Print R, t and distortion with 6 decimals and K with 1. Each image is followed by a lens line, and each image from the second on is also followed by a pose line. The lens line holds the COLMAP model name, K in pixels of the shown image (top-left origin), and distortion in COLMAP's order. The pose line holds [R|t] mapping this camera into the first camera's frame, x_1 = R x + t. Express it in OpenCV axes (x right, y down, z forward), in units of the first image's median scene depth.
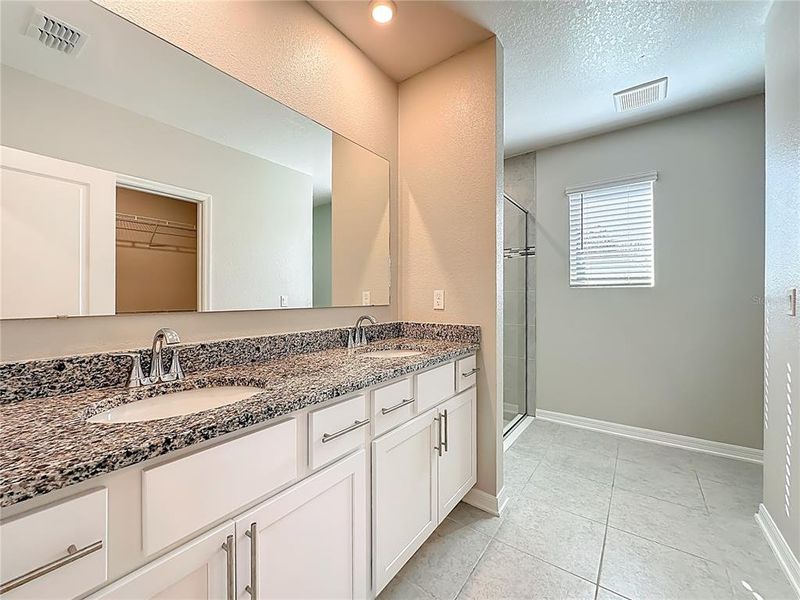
lens RADIAL K [[324.8, 0, 397.2], [0, 324.8, 302.6], [0, 0, 1]] dist [-0.001256, 0.000040]
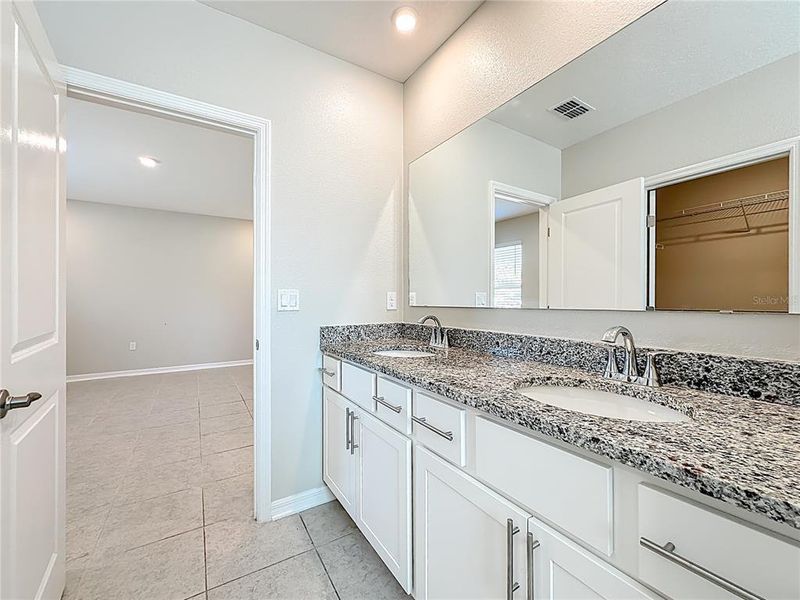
lens RADIAL K [[324.8, 0, 393.5], [0, 324.8, 294.5], [0, 0, 1]] dist [-0.001256, 0.000040]
pose [[-0.356932, -0.004936, -0.934117, 0.691482], [-0.006703, 0.999974, -0.002723, -0.016776], [0.934106, 0.005289, -0.356956, 1.014181]]
